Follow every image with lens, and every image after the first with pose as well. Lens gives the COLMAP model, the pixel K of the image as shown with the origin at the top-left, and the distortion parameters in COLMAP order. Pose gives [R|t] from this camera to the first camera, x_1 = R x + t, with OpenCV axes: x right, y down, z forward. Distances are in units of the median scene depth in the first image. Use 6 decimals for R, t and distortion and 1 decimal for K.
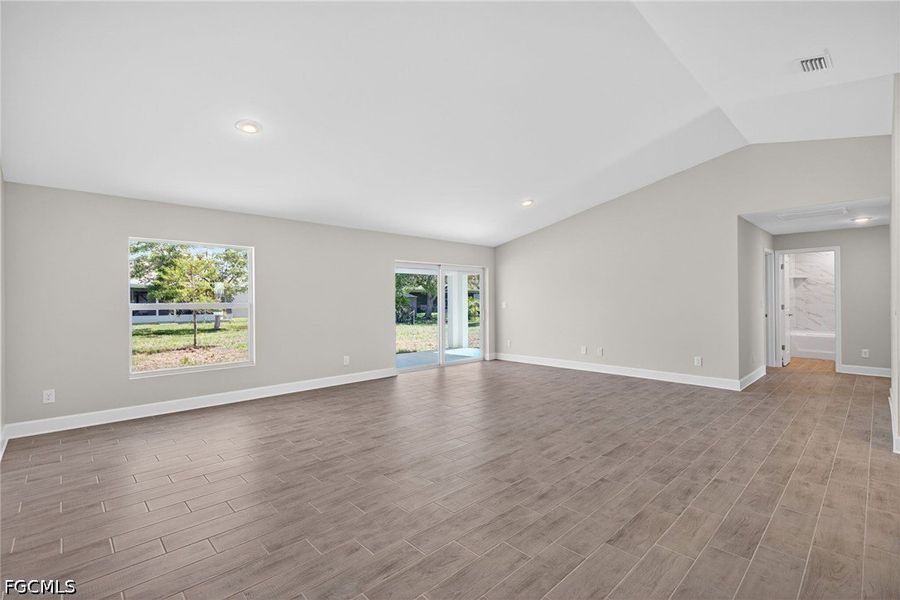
lens RADIAL K [[408.3, 0, 453.0], [0, 408.3, 296.9], [0, 0, 1]] dist [0.008426, -0.000464]
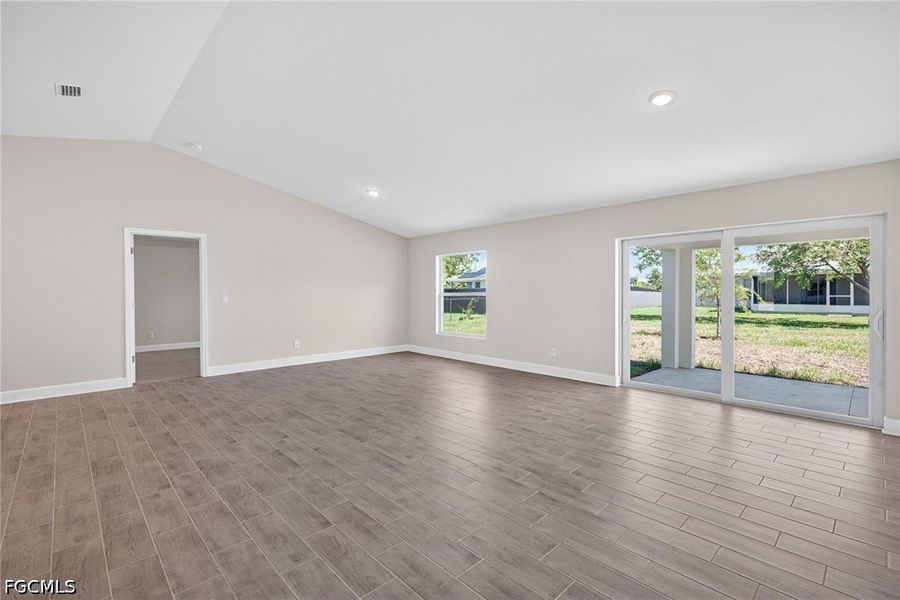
lens RADIAL K [[408.3, 0, 437.8], [0, 408.3, 294.3], [0, 0, 1]] dist [0.008426, -0.000464]
pose [[-0.025071, 0.015322, -0.999568, 1.202683], [0.010256, 0.999834, 0.015069, 0.000858], [0.999633, -0.009874, -0.025224, 1.270876]]
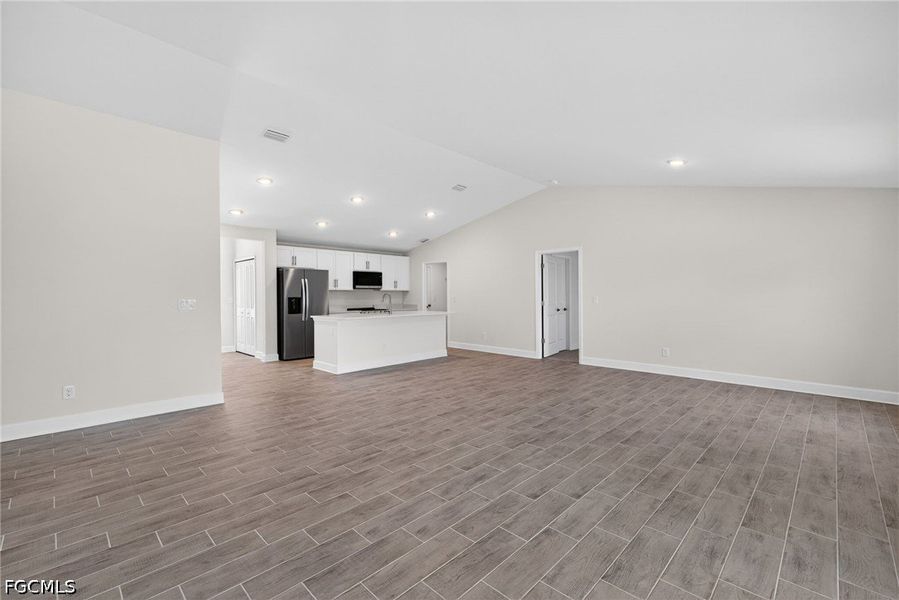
lens RADIAL K [[388.3, 0, 453.9], [0, 388.3, 297.2], [0, 0, 1]] dist [0.009200, -0.001097]
pose [[-0.999482, 0.012530, -0.029628, 0.264292], [0.012609, 0.999917, -0.002478, 0.016686], [0.029594, -0.002850, -0.999558, 2.176657]]
